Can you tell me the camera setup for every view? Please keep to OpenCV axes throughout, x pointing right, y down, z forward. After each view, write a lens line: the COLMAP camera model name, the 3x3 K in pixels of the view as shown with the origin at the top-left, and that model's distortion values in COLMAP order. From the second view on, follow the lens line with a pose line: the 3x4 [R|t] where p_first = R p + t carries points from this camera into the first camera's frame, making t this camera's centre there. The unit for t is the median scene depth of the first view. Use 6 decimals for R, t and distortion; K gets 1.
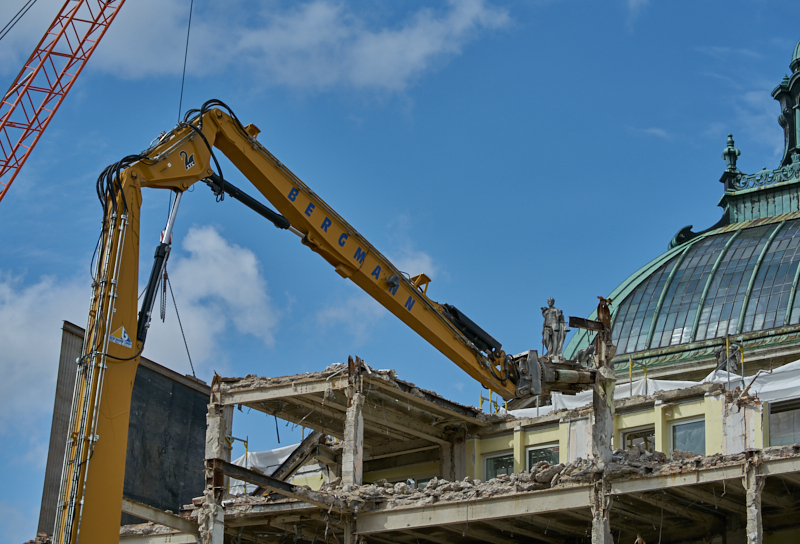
lens RADIAL K [[2243.3, 0, 425.0], [0, 2243.3, 266.1], [0, 0, 1]] dist [-0.518040, 0.544210]
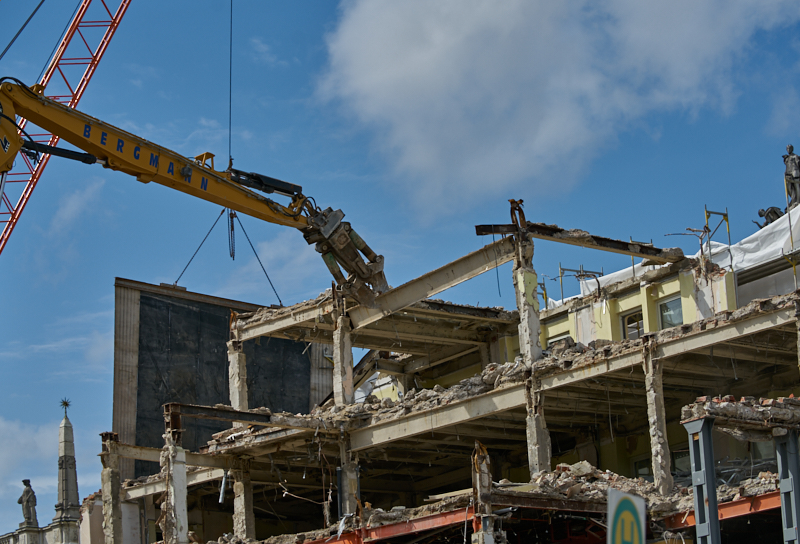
lens RADIAL K [[2372.6, 0, 439.4], [0, 2372.6, 269.8], [0, 0, 1]] dist [-0.511183, -0.017576]
pose [[0.961222, -0.136419, -0.239671, 0.272493], [0.152732, 0.986963, 0.050772, -0.013277], [0.229620, -0.085409, 0.969526, -0.058313]]
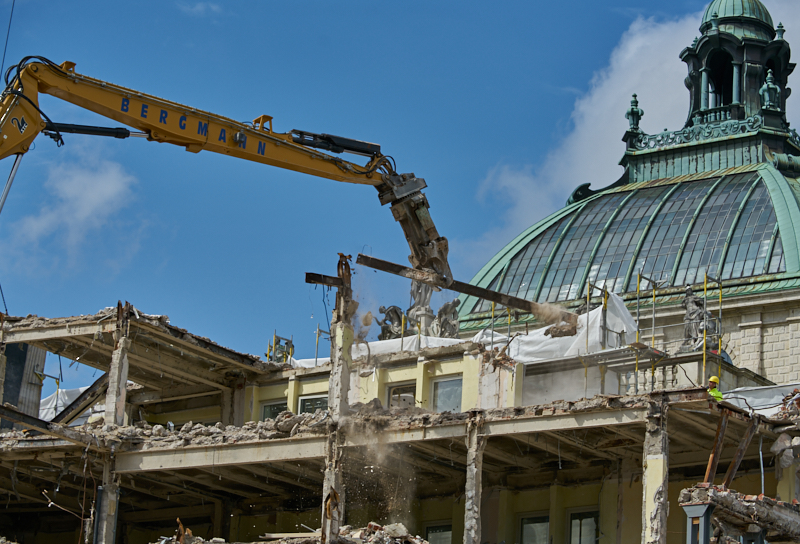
lens RADIAL K [[2243.3, 0, 425.0], [0, 2243.3, 266.1], [0, 0, 1]] dist [-0.518040, 0.544210]
pose [[0.999201, 0.039767, 0.003917, 0.100475], [-0.039853, 0.998897, 0.024850, -0.006882], [-0.002924, -0.024986, 0.999684, -0.027677]]
